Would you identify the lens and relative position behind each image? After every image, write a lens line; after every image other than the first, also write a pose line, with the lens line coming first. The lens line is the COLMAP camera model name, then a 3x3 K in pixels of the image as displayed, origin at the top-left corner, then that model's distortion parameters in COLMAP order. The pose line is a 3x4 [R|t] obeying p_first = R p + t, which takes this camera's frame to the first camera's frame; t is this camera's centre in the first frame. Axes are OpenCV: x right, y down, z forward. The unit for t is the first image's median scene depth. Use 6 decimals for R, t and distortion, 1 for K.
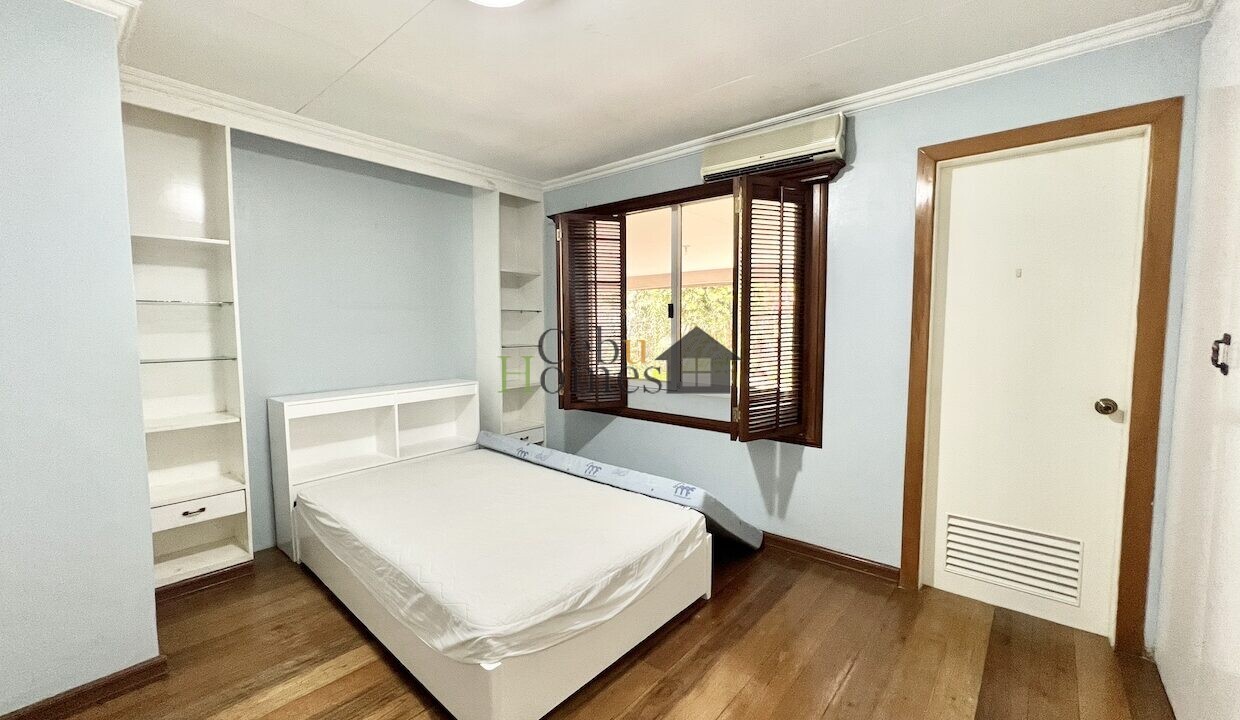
lens RADIAL K [[495.6, 0, 621.8], [0, 495.6, 362.9], [0, 0, 1]] dist [-0.000049, -0.000013]
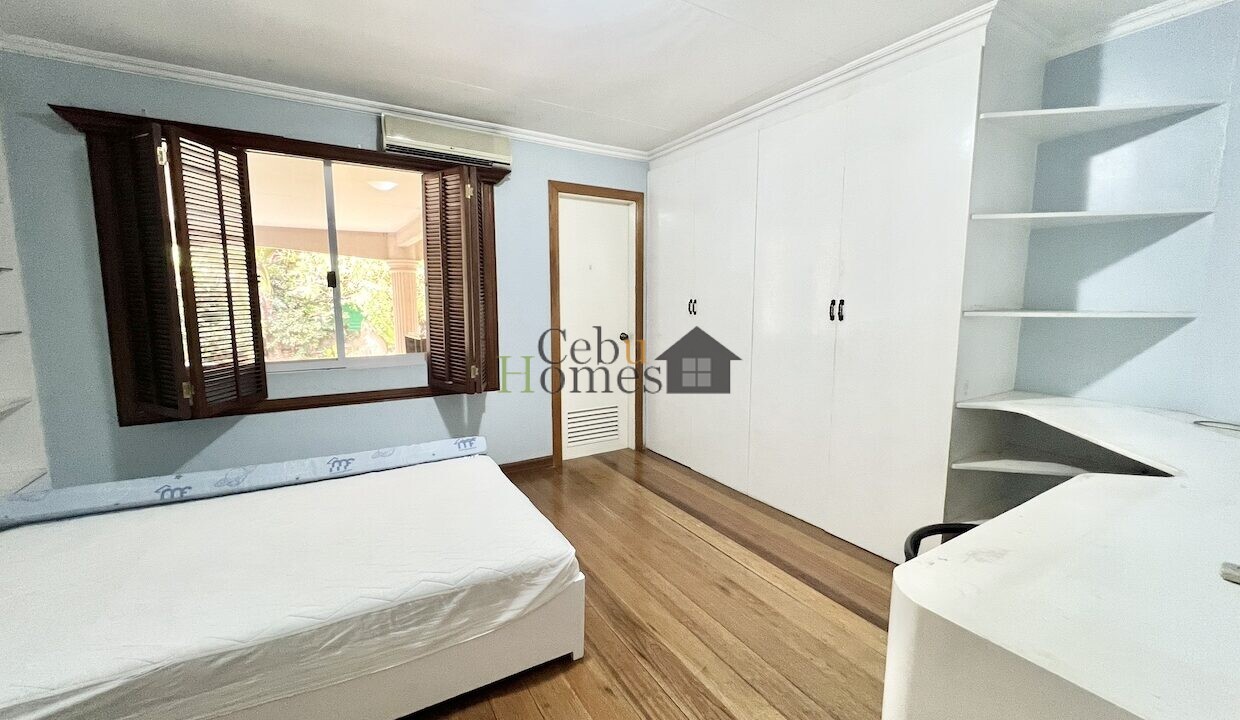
lens RADIAL K [[495.6, 0, 622.6], [0, 495.6, 356.2], [0, 0, 1]] dist [-0.000049, -0.000013]
pose [[0.313950, -0.110337, 0.943006, -0.699794], [0.070553, 0.993189, 0.092720, -0.014852], [-0.946814, 0.037422, 0.319597, 0.265488]]
